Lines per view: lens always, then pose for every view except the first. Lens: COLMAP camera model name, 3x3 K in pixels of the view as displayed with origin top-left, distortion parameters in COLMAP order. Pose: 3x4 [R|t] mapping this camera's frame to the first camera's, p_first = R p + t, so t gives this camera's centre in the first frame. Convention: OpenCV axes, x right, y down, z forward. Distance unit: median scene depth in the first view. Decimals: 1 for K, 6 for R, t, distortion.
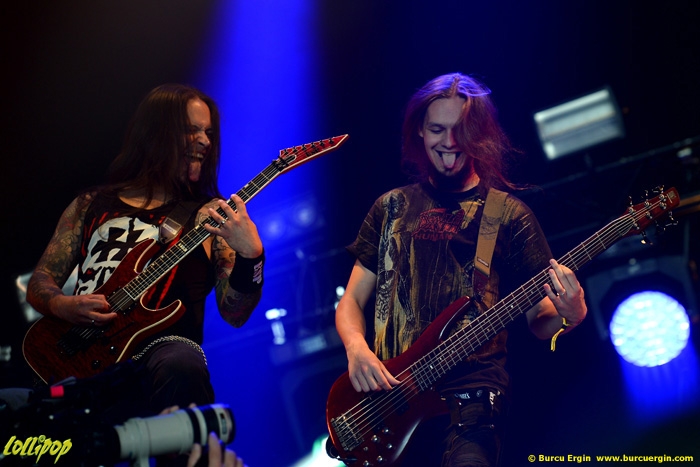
lens RADIAL K [[3334.6, 0, 350.0], [0, 3334.6, 233.5], [0, 0, 1]] dist [0.279943, 8.194238]
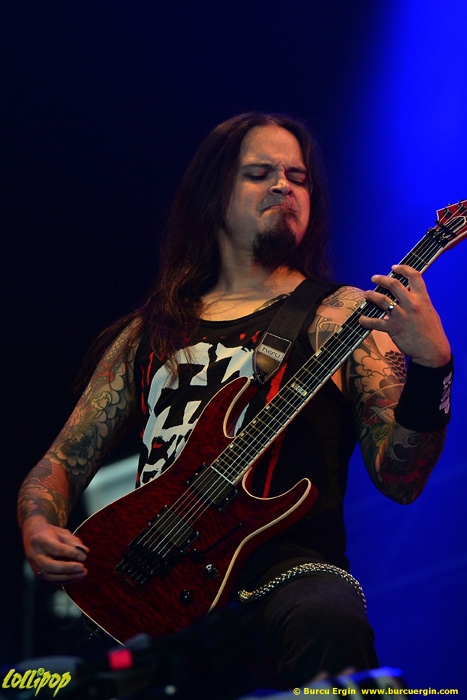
lens RADIAL K [[3994.7, 0, 233.5], [0, 3994.7, 350.0], [0, 0, 1]] dist [6.116099, -533.922187]
pose [[0.987884, -0.122847, -0.094835, 0.005044], [0.125010, 0.992006, 0.017195, -0.015509], [0.091965, -0.028842, 0.995345, 0.301695]]
